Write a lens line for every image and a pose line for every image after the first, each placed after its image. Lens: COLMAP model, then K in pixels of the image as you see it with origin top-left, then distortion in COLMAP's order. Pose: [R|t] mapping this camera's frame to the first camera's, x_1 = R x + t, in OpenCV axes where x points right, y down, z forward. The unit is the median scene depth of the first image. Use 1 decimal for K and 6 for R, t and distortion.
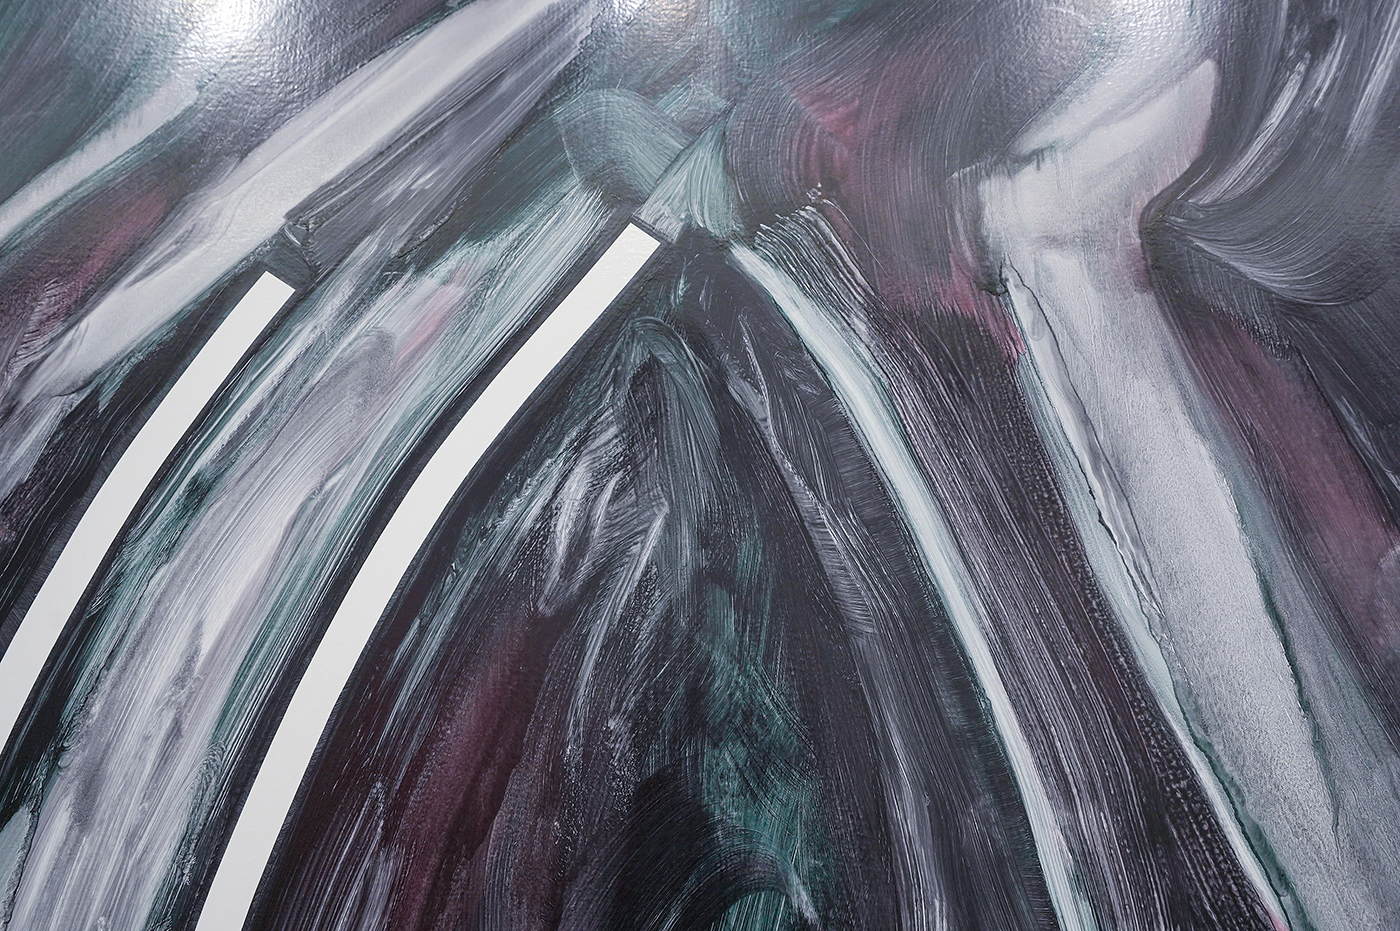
lens RADIAL K [[1128.0, 0, 700.7], [0, 1128.0, 463.5], [0, 0, 1]] dist [0.003296, 0.000471]
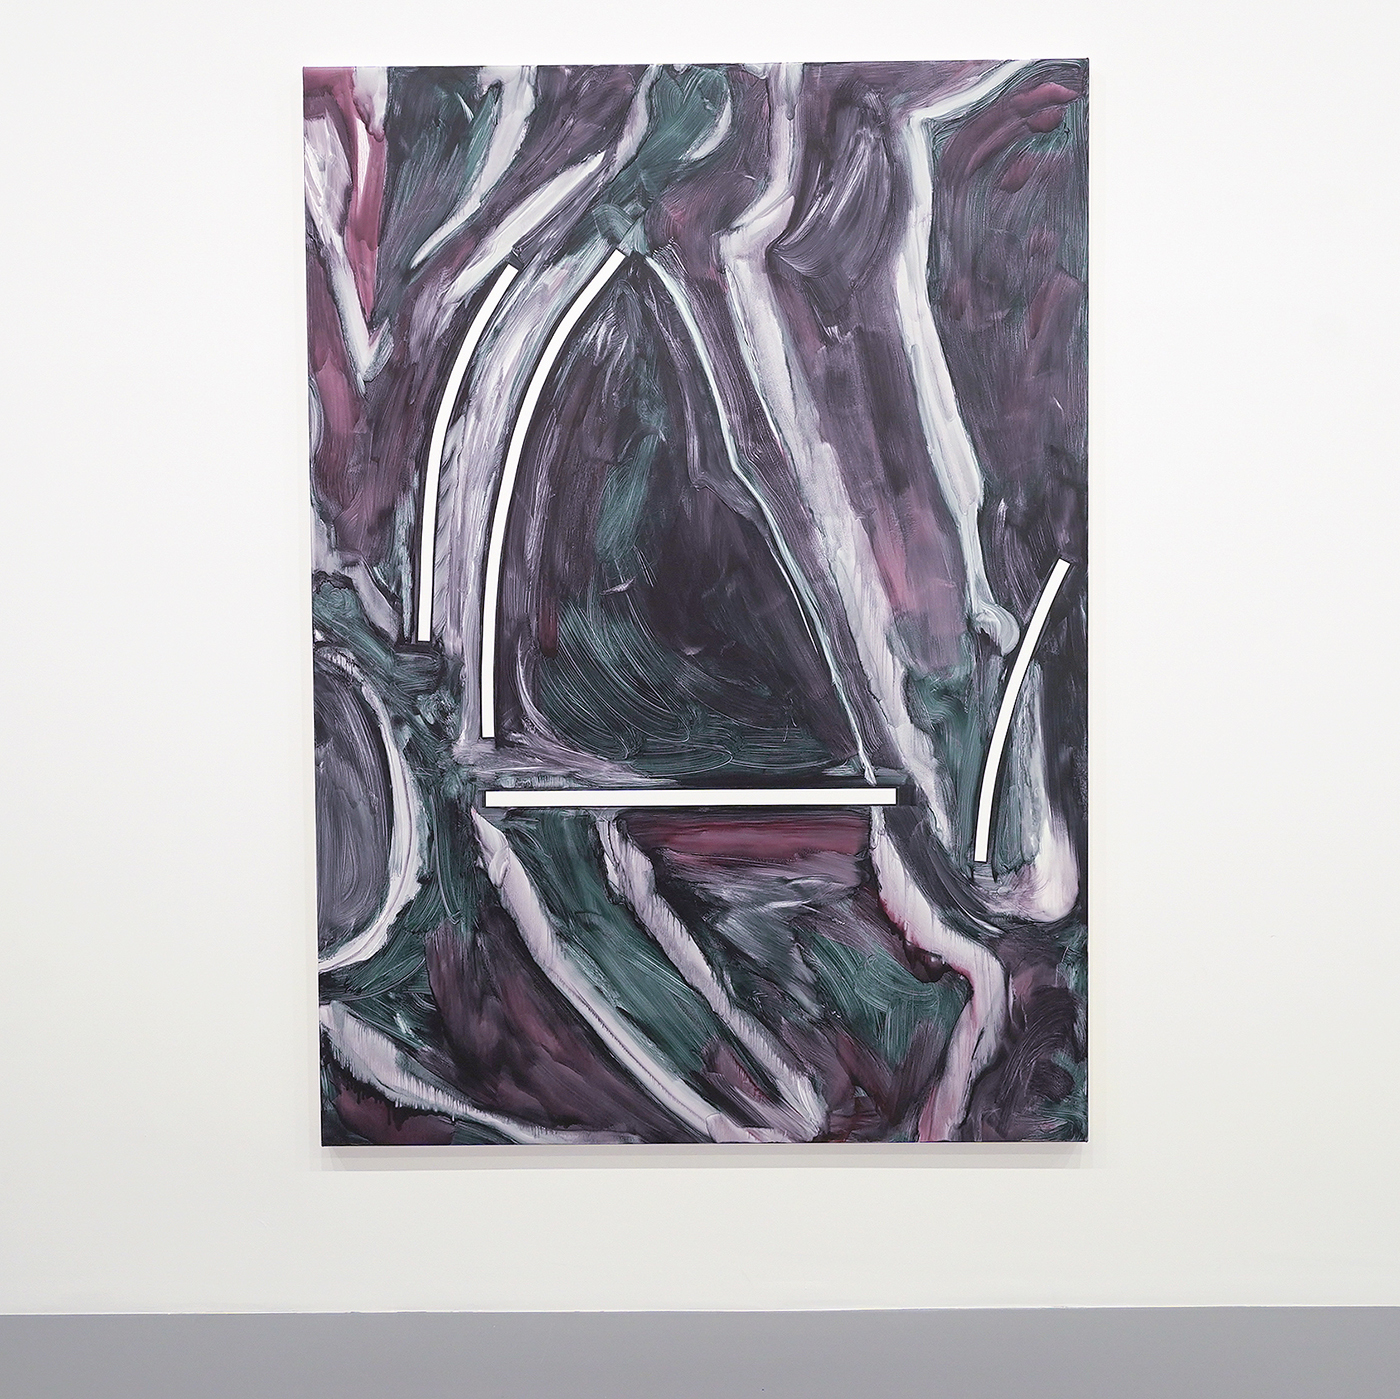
lens RADIAL K [[1200.8, 0, 698.2], [0, 1200.8, 702.6], [0, 0, 1]] dist [0.001823, -0.000470]
pose [[0.999925, -0.000460, 0.012255, 0.146219], [-0.002871, 0.962749, 0.270382, 0.125530], [-0.011923, -0.270397, 0.962675, -2.982820]]
